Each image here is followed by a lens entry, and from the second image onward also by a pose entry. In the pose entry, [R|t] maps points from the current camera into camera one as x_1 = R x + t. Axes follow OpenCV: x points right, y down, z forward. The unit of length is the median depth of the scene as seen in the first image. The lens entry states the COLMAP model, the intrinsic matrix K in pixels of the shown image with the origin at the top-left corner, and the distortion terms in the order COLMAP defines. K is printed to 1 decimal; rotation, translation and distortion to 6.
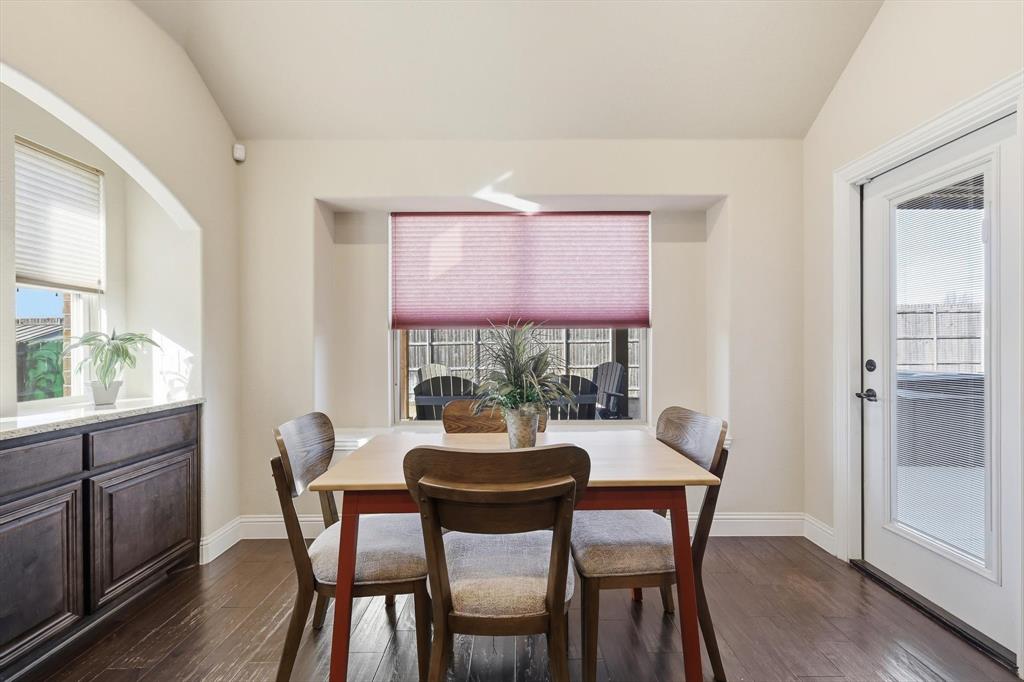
lens RADIAL K [[451.5, 0, 512.1], [0, 451.5, 344.6], [0, 0, 1]] dist [0.002291, -0.000112]
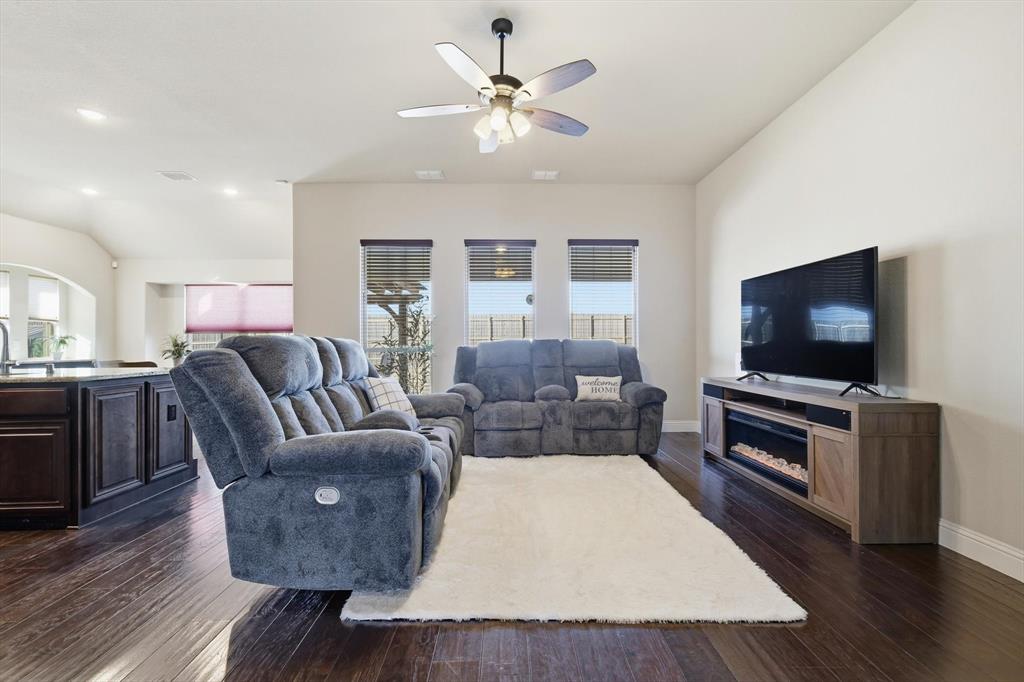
lens RADIAL K [[449.8, 0, 512.0], [0, 449.8, 341.0], [0, 0, 1]] dist [0.008842, -0.000025]
pose [[0.999883, 0.002124, 0.015127, 1.604825], [-0.002043, 0.999983, -0.005377, 0.017177], [-0.015138, 0.005346, 0.999871, -1.595143]]
